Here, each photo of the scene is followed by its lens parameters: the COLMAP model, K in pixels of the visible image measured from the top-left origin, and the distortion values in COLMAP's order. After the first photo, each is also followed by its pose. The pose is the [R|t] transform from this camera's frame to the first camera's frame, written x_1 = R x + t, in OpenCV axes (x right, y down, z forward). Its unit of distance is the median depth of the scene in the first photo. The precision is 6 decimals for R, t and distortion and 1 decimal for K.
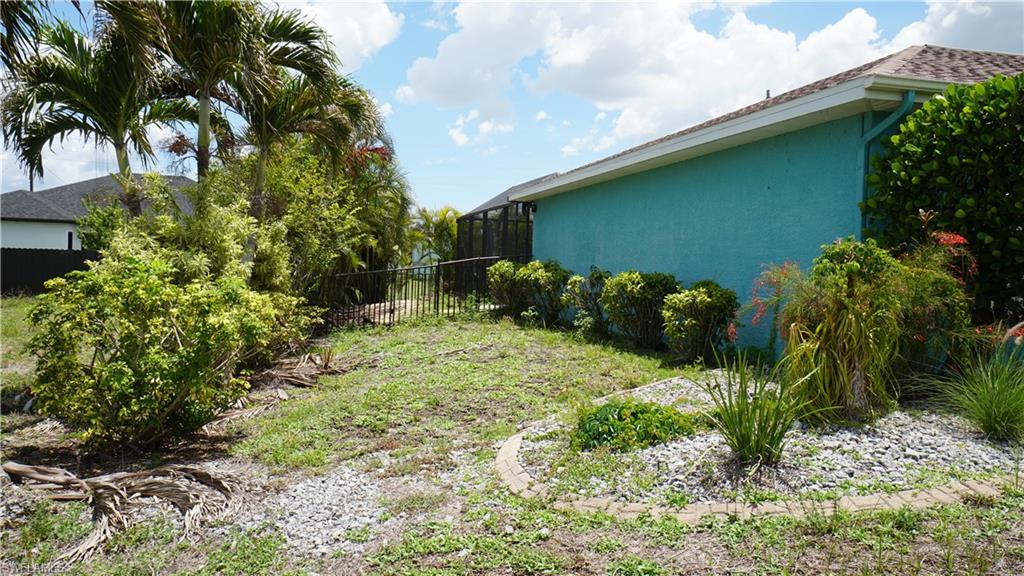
lens RADIAL K [[768.3, 0, 518.7], [0, 768.3, 291.3], [0, 0, 1]] dist [-0.005345, 0.098518]
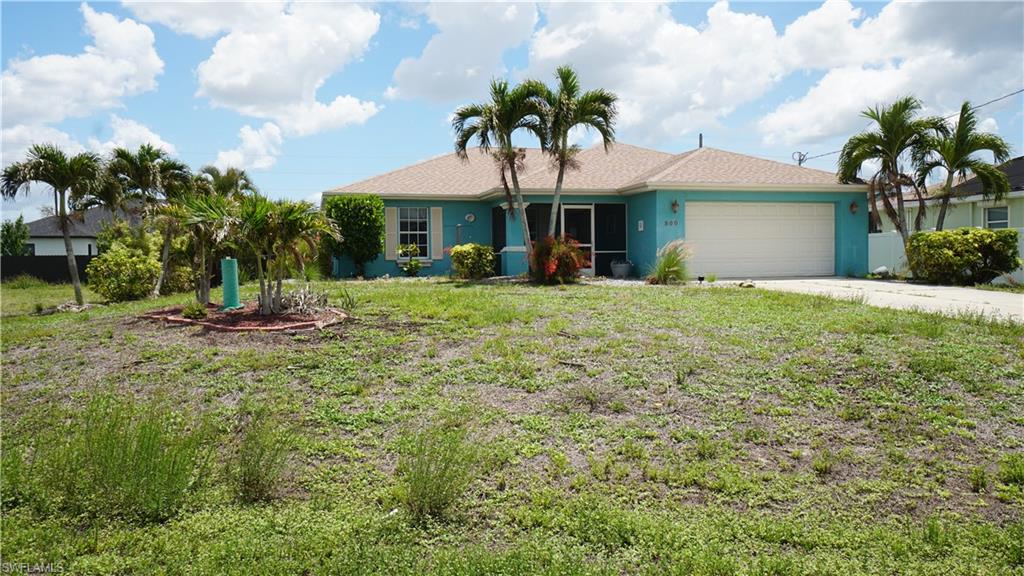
lens RADIAL K [[768.3, 0, 518.7], [0, 768.3, 291.3], [0, 0, 1]] dist [-0.005345, 0.098518]
pose [[0.999605, -0.027976, -0.002721, 0.899853], [0.028003, 0.999552, 0.010597, 0.103555], [0.002424, -0.010669, 0.999940, -1.698324]]
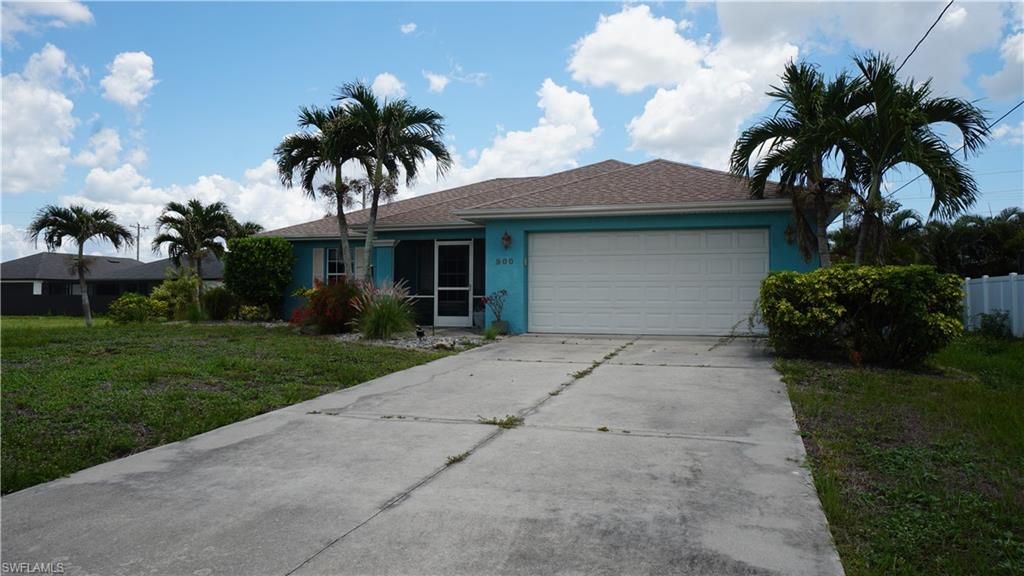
lens RADIAL K [[768.3, 0, 518.7], [0, 768.3, 291.3], [0, 0, 1]] dist [-0.005345, 0.098518]
pose [[0.849637, -0.020632, -0.526964, 2.254528], [-0.005974, 0.998794, -0.048736, 0.095066], [0.527334, 0.044556, 0.848489, -0.947081]]
